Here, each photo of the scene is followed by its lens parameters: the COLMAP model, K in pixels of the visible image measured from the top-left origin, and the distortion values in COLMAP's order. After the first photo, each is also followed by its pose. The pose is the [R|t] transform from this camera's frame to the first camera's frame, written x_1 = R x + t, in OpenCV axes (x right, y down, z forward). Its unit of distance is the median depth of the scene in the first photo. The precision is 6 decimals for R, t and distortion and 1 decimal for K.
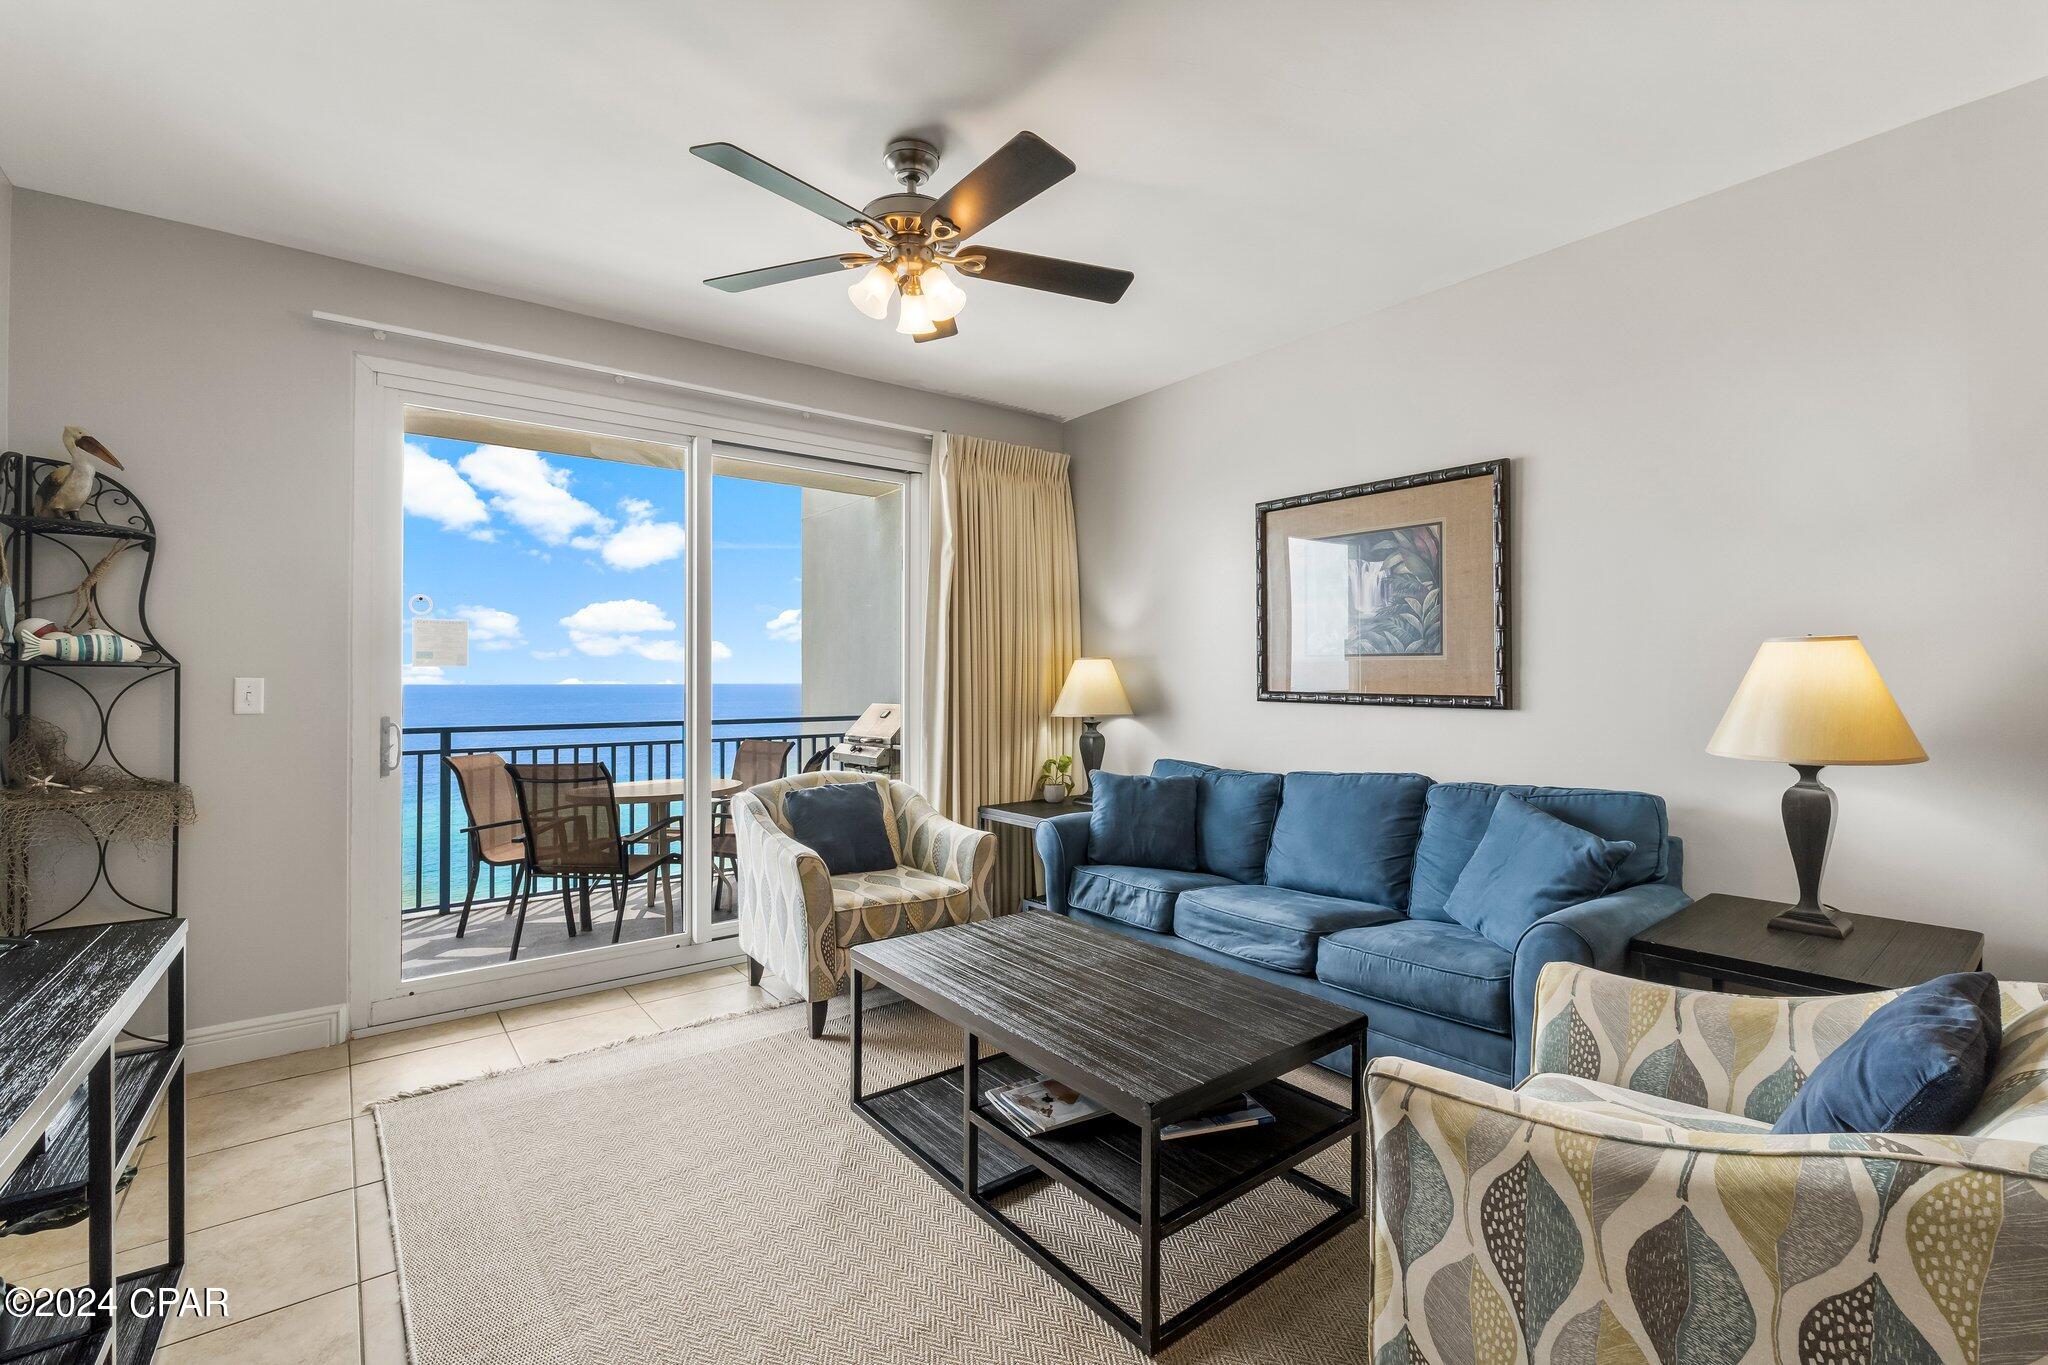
lens RADIAL K [[890.5, 0, 1025.2], [0, 890.5, 672.0], [0, 0, 1]] dist [-0.002323, -0.000097]
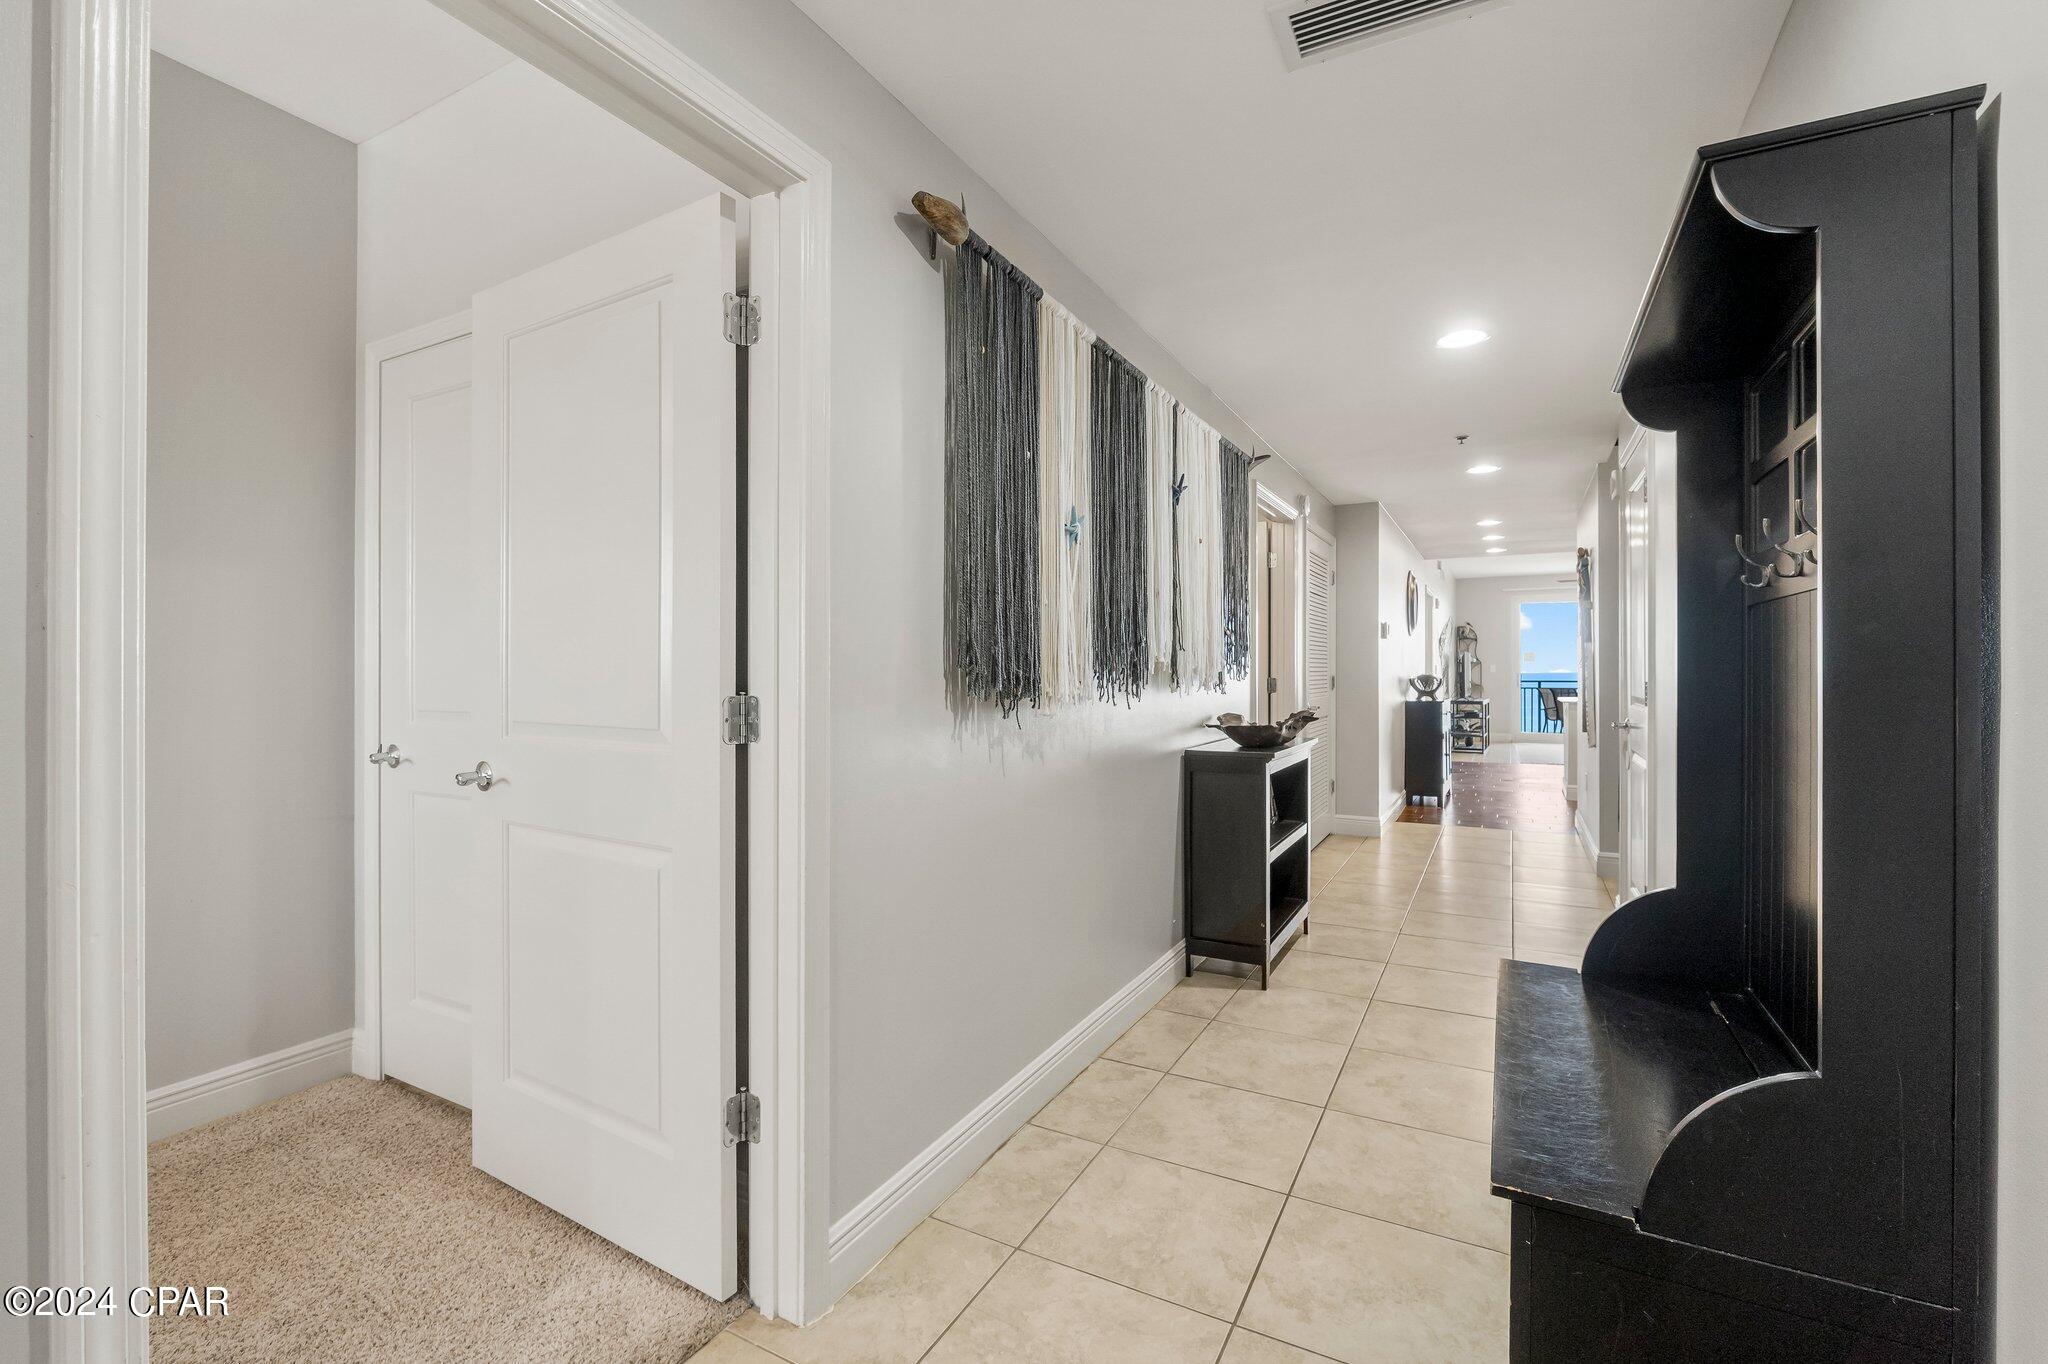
lens RADIAL K [[890.5, 0, 1025.2], [0, 890.5, 671.5], [0, 0, 1]] dist [-0.002323, -0.000097]
pose [[0.406603, 0.006317, -0.913583, 2.087572], [0.006207, 0.999934, 0.009677, -0.017780], [0.913584, -0.009606, 0.406537, -2.727295]]
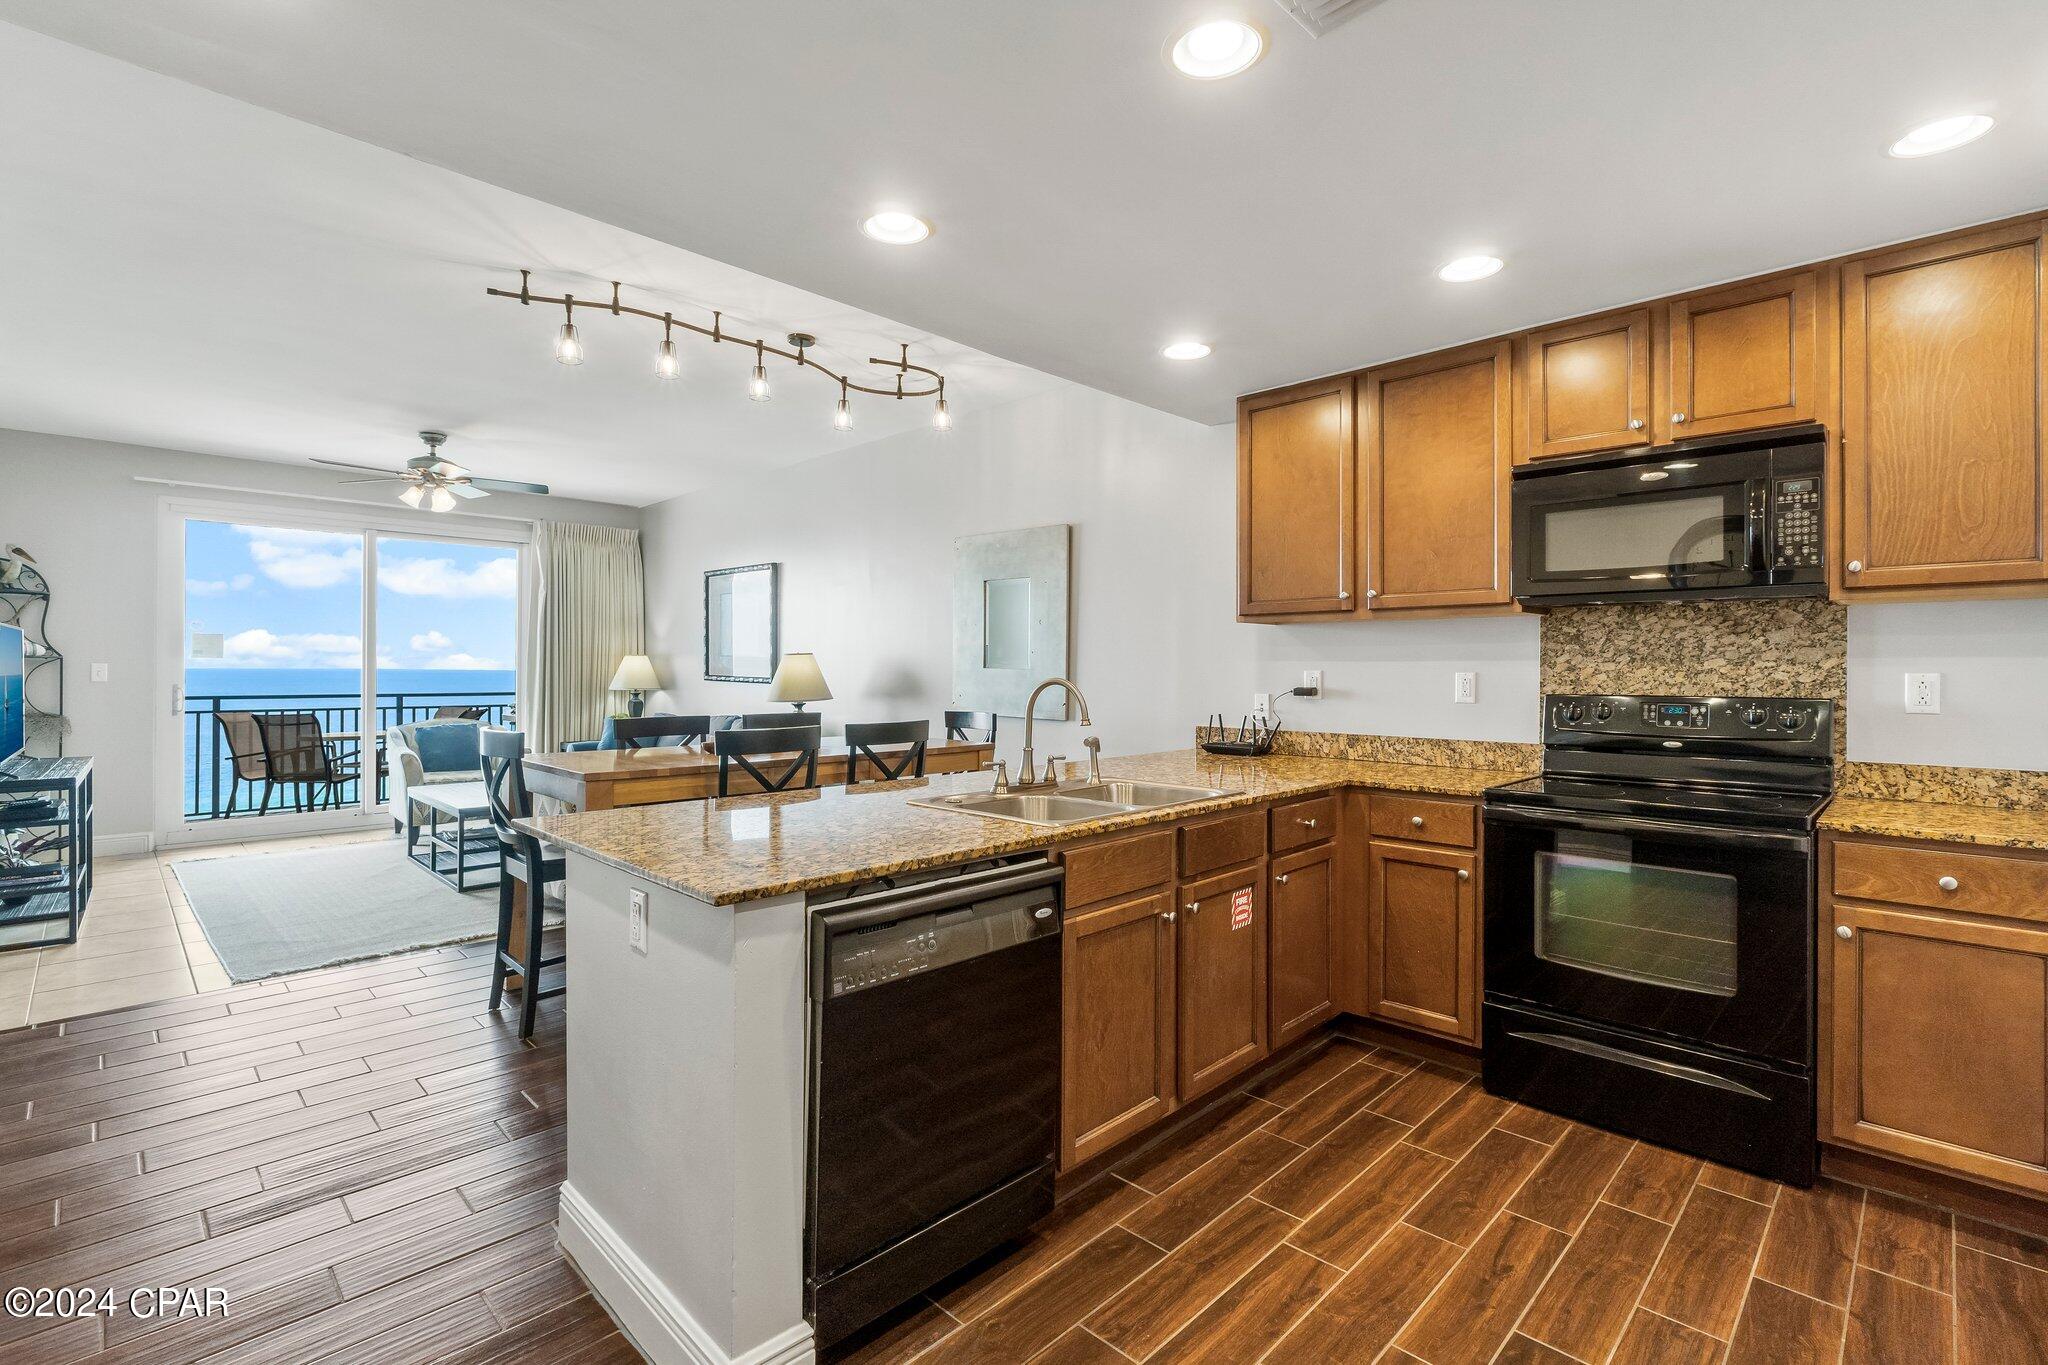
lens RADIAL K [[911.6, 0, 1027.7], [0, 911.6, 667.5], [0, 0, 1]] dist [-0.009525, 0.000087]
pose [[0.990390, 0.006708, 0.138139, 0.700296], [-0.007922, 0.999935, 0.008240, -0.013967], [-0.138075, -0.009255, 0.990379, -0.996388]]
